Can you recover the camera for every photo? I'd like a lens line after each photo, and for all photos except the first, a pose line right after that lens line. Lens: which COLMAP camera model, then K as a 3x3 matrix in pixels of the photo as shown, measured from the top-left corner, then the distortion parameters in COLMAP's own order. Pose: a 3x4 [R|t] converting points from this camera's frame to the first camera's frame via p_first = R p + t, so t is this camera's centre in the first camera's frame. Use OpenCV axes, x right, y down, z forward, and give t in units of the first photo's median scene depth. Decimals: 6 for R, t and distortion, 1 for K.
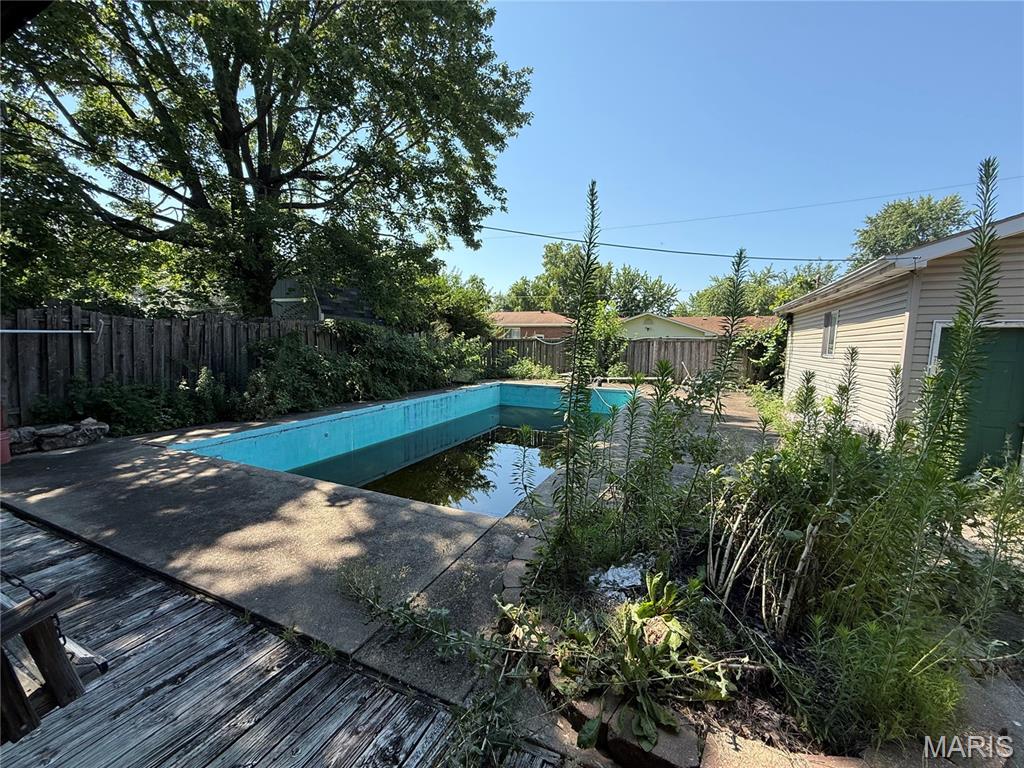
lens RADIAL K [[410.1, 0, 511.9], [0, 410.1, 383.4], [0, 0, 1]] dist [0.001452, 0.000700]
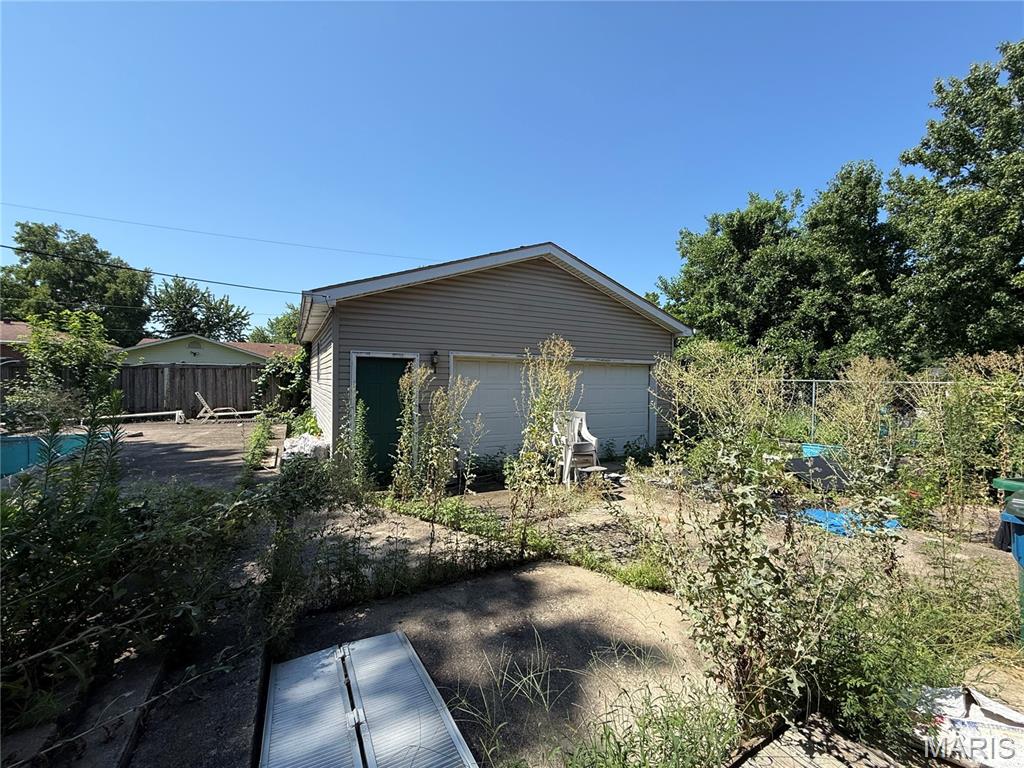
lens RADIAL K [[410.1, 0, 513.9], [0, 410.1, 381.0], [0, 0, 1]] dist [0.001452, 0.000700]
pose [[0.589135, -0.020186, 0.807782, 0.096631], [0.079722, 0.996263, -0.033247, 0.004233], [-0.804092, 0.083985, 0.588543, -0.026301]]
